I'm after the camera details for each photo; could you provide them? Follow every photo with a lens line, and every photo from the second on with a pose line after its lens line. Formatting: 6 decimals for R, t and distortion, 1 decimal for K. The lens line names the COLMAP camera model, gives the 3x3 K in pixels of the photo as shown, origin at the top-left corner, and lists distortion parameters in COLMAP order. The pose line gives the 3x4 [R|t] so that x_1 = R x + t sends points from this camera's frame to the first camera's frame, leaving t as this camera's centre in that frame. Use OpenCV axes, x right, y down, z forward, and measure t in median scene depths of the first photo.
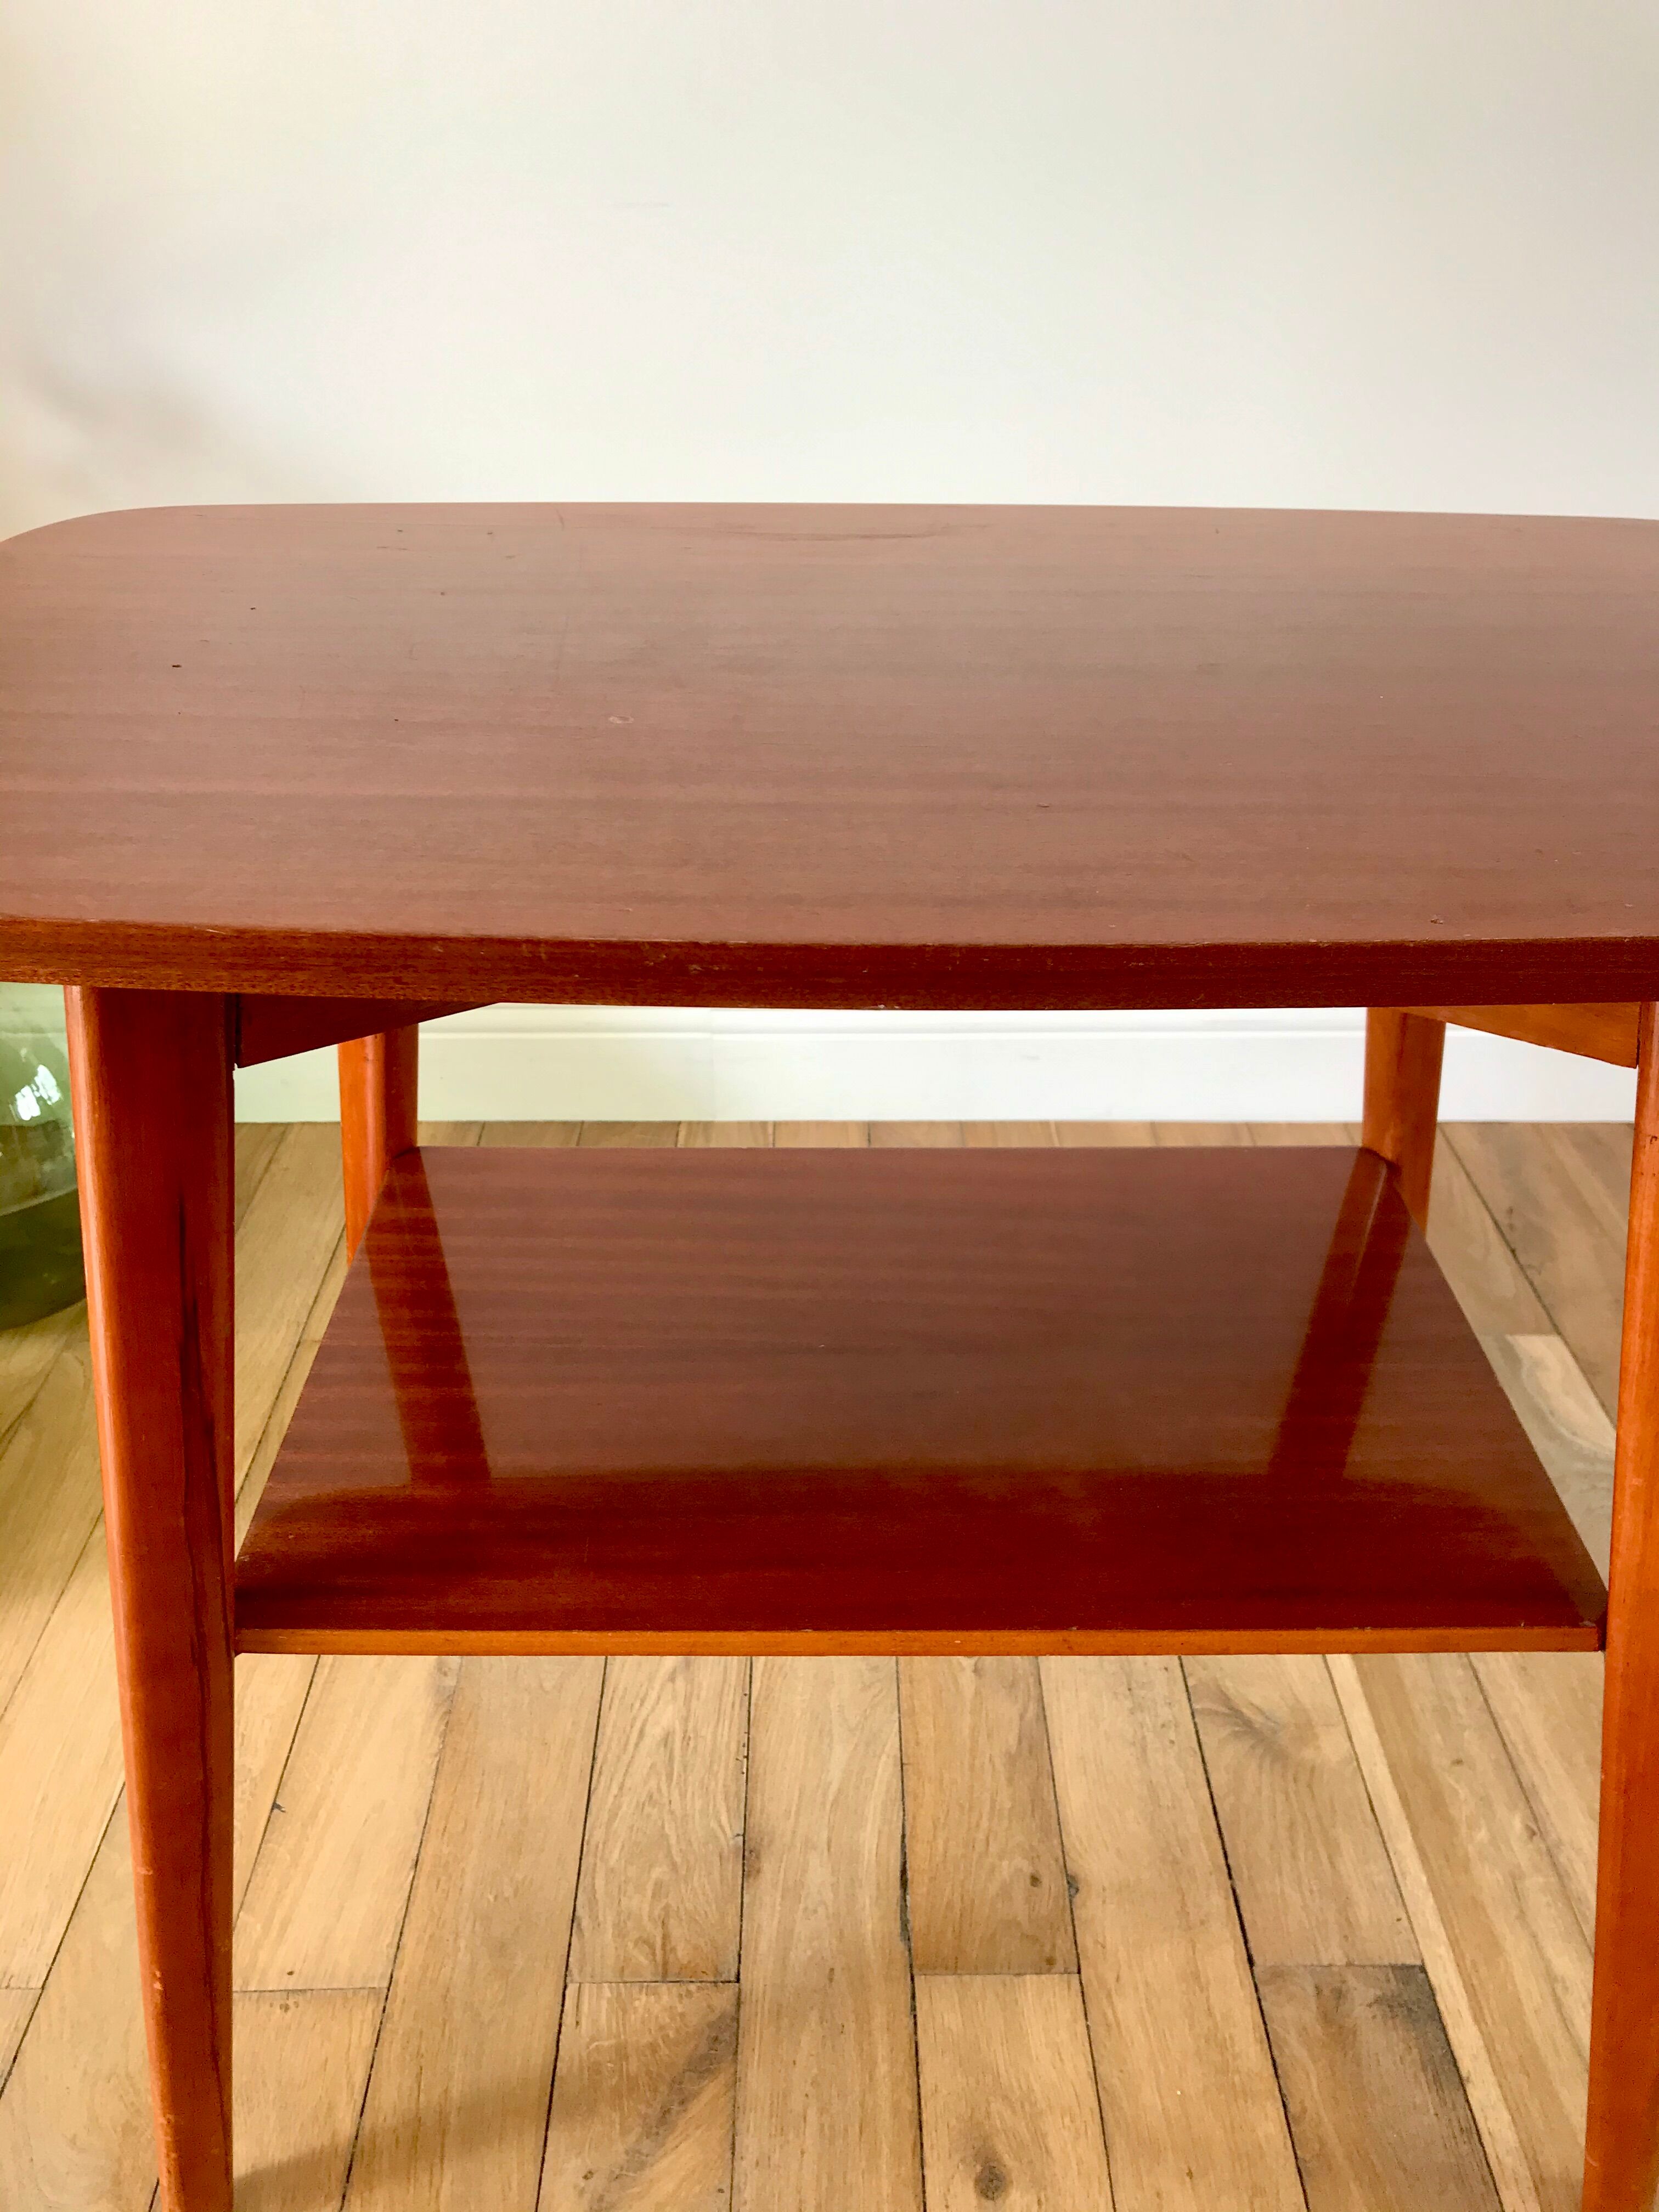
lens RADIAL K [[1773.6, 0, 828.2], [0, 1773.6, 1081.8], [0, 0, 1]] dist [0.020530, -0.008710]
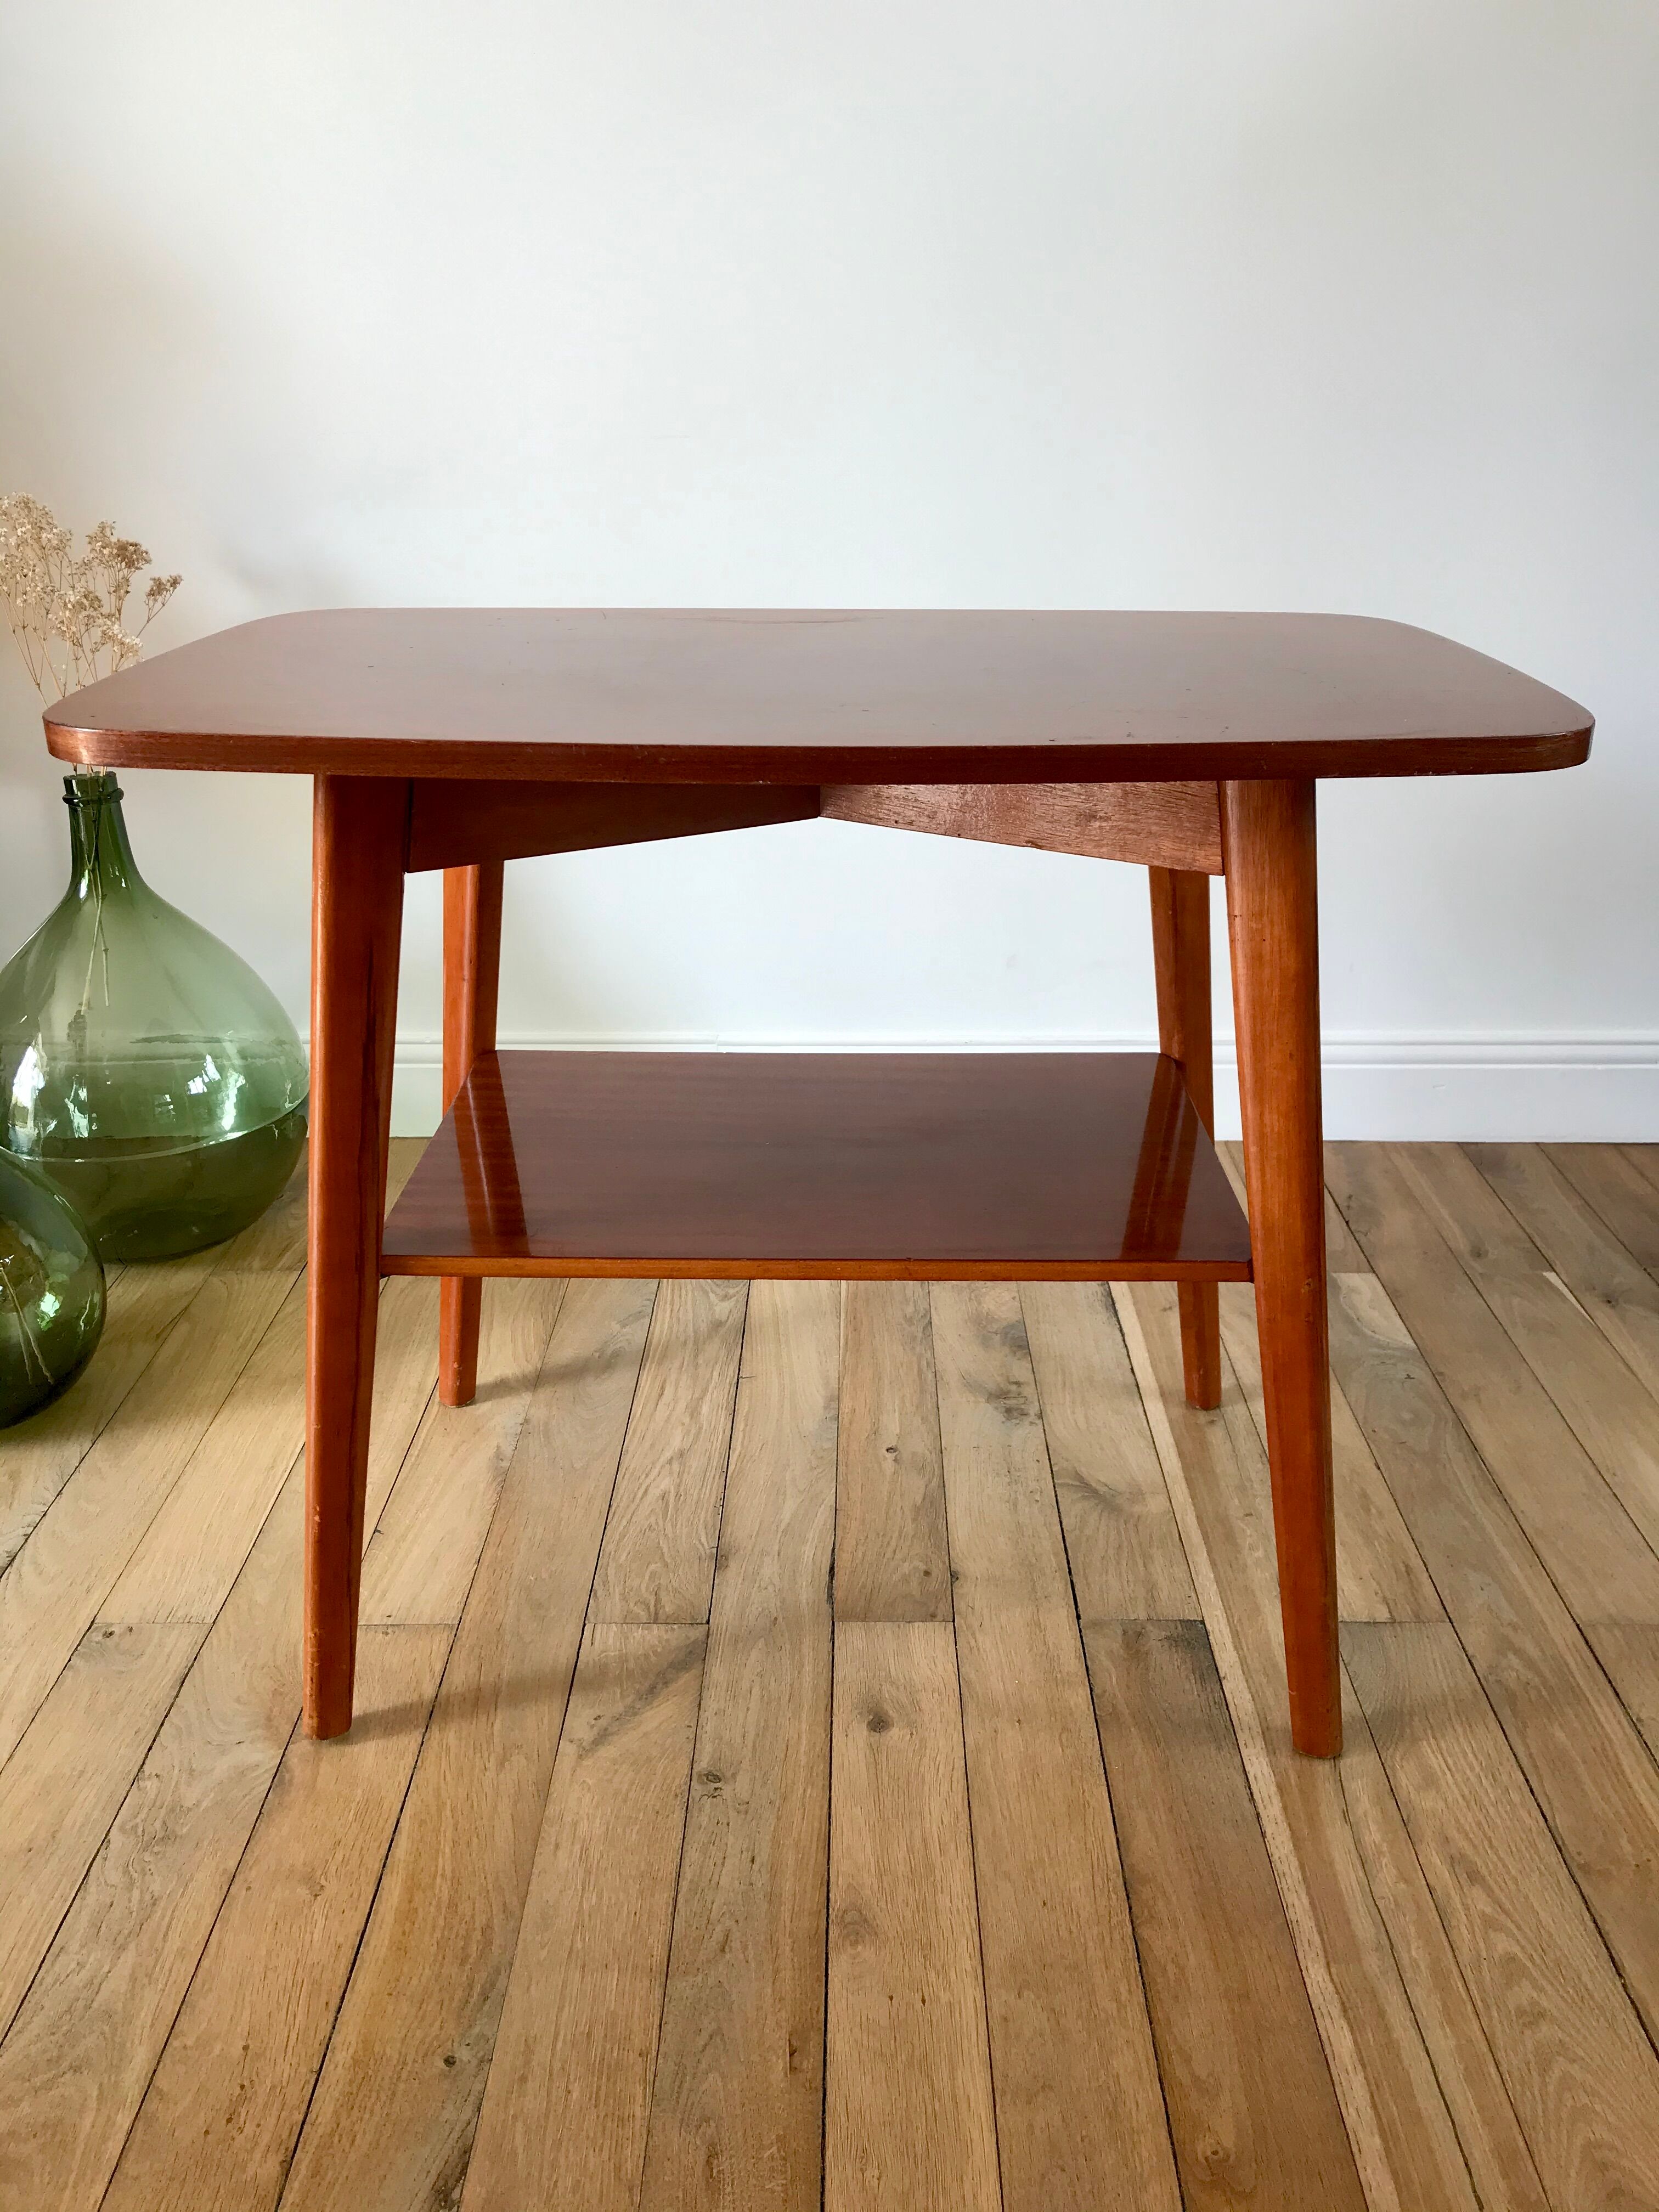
lens RADIAL K [[1773.6, 0, 831.4], [0, 1773.6, 1083.6], [0, 0, 1]] dist [0.020530, -0.008710]
pose [[0.999739, 0.002714, -0.022687, 0.073345], [-0.005731, 0.990959, -0.134042, 0.261304], [0.022118, 0.134137, 0.990716, -0.415389]]
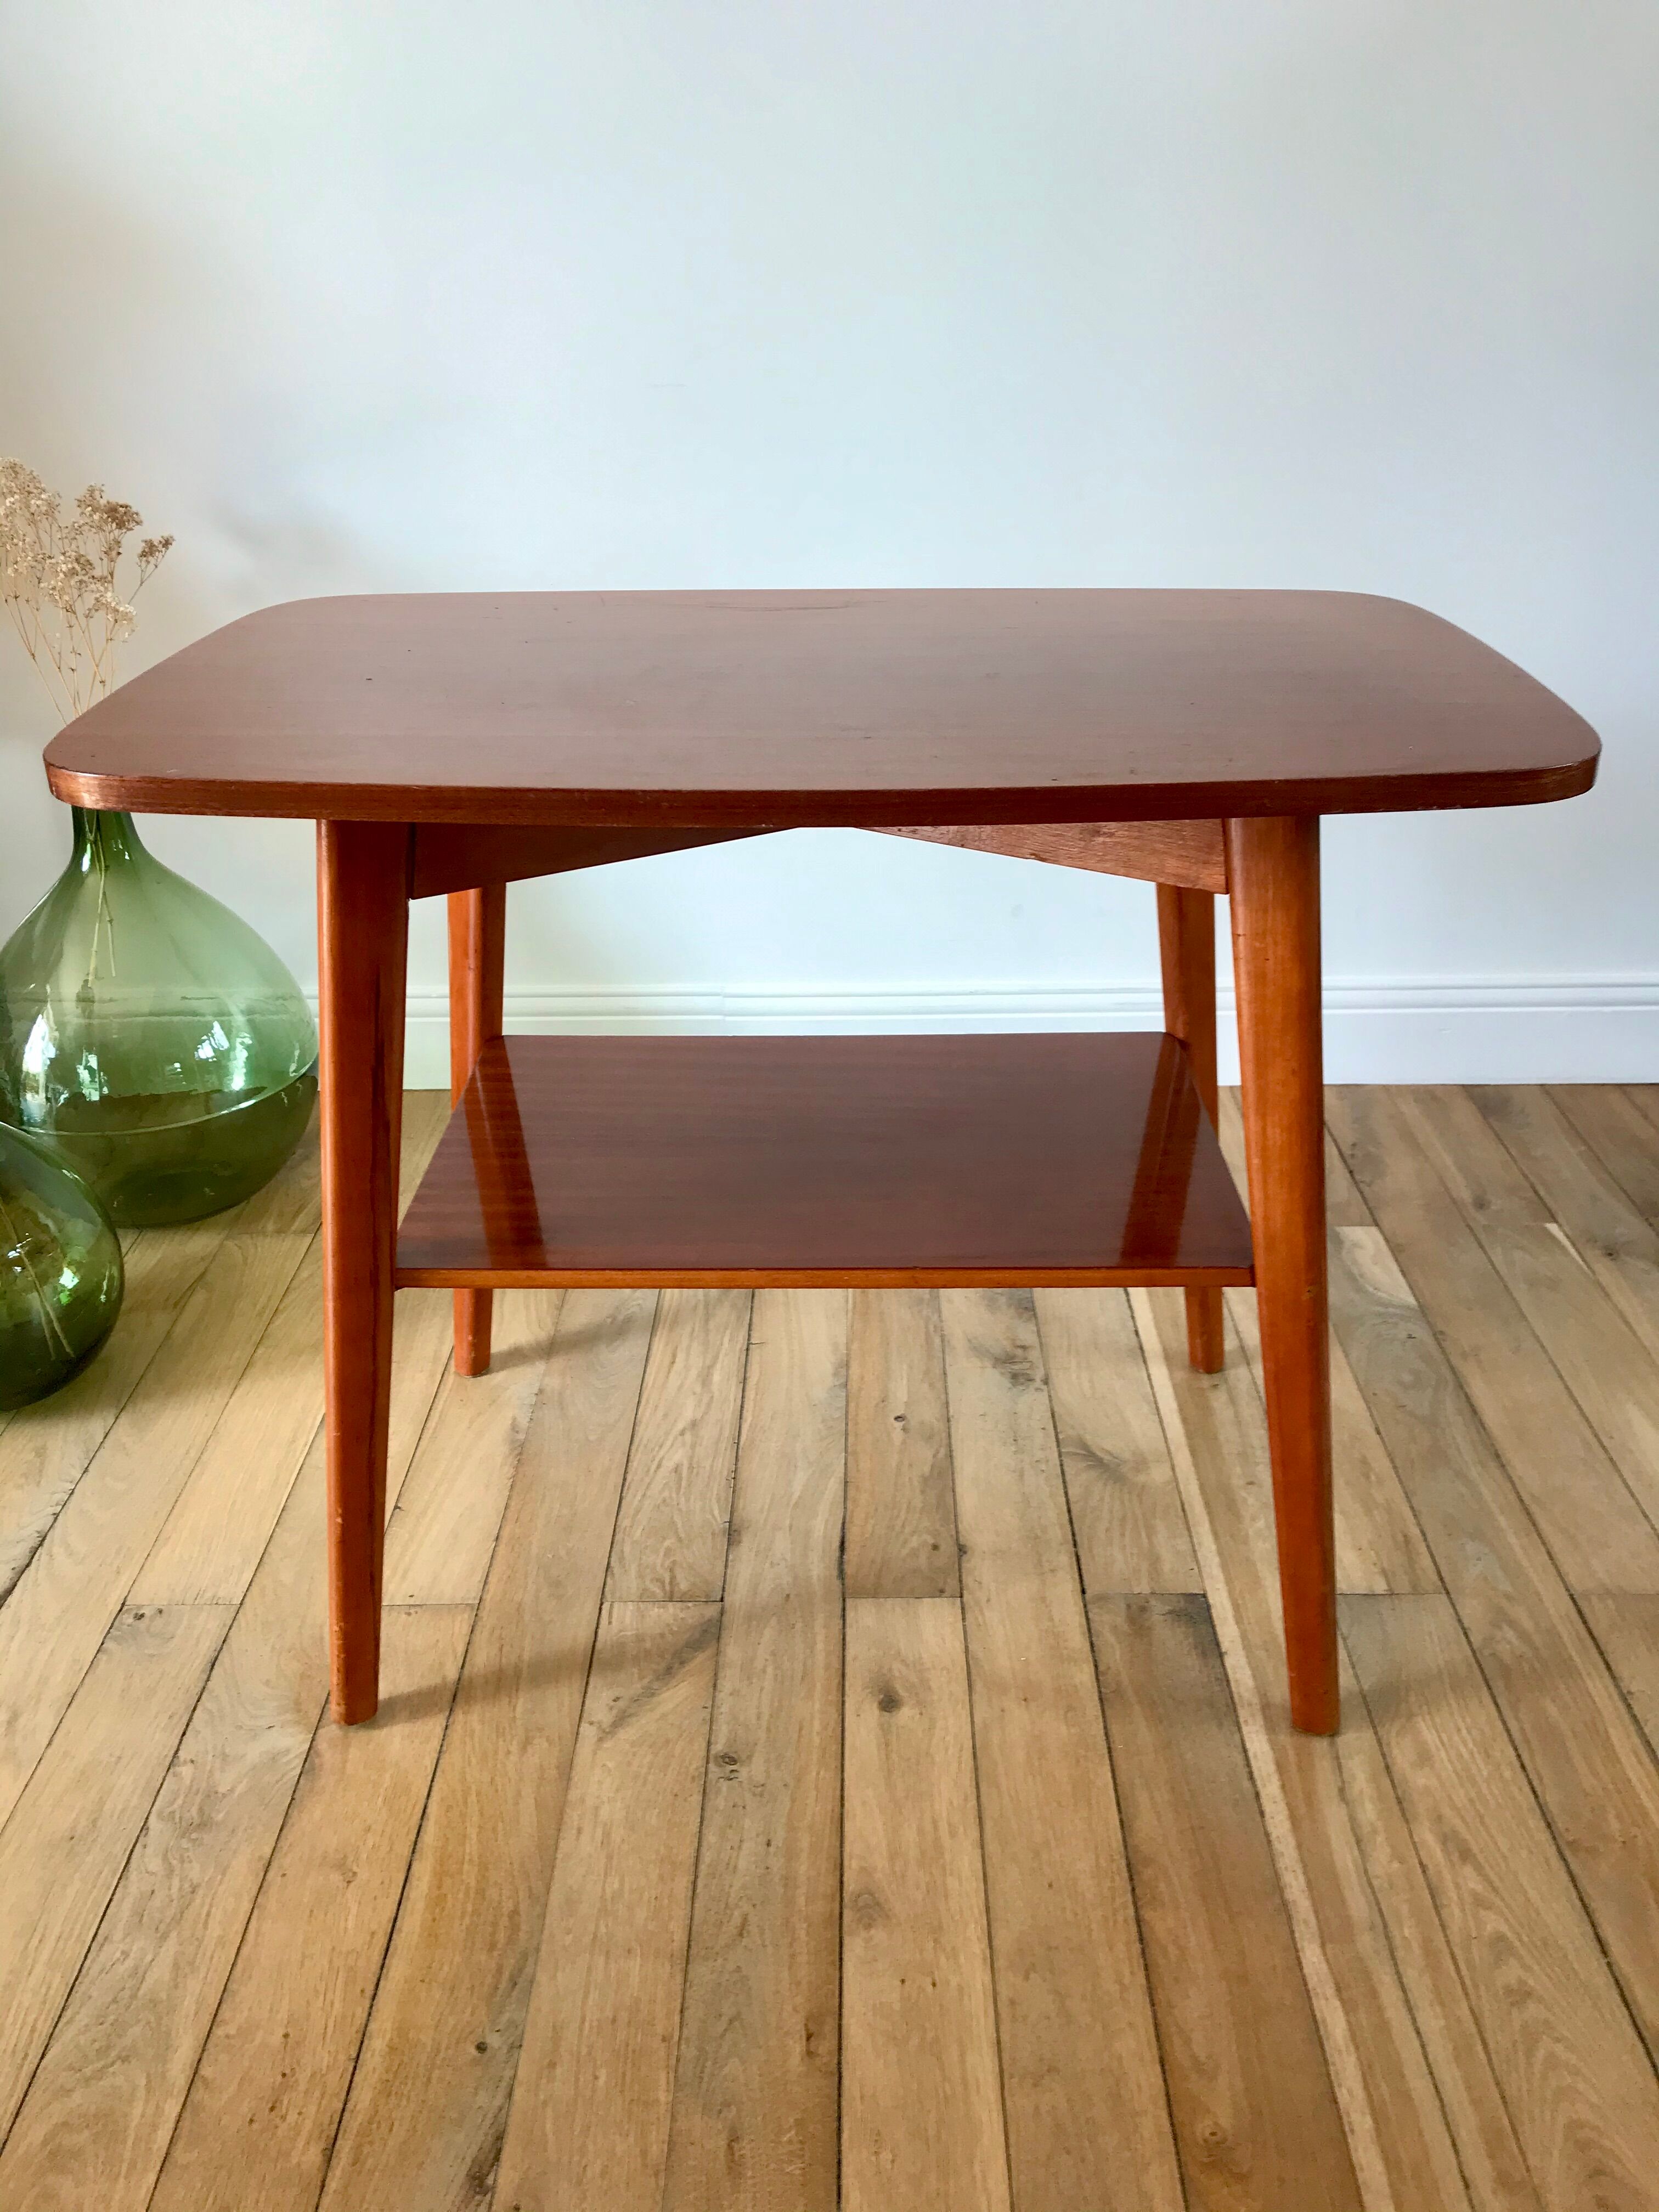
lens RADIAL K [[1773.6, 0, 830.8], [0, 1773.6, 1080.5], [0, 0, 1]] dist [0.020530, -0.008710]
pose [[0.999615, -0.005726, -0.027161, 0.074629], [0.003866, 0.997675, -0.068047, 0.177990], [0.027488, 0.067916, 0.997312, -0.431240]]
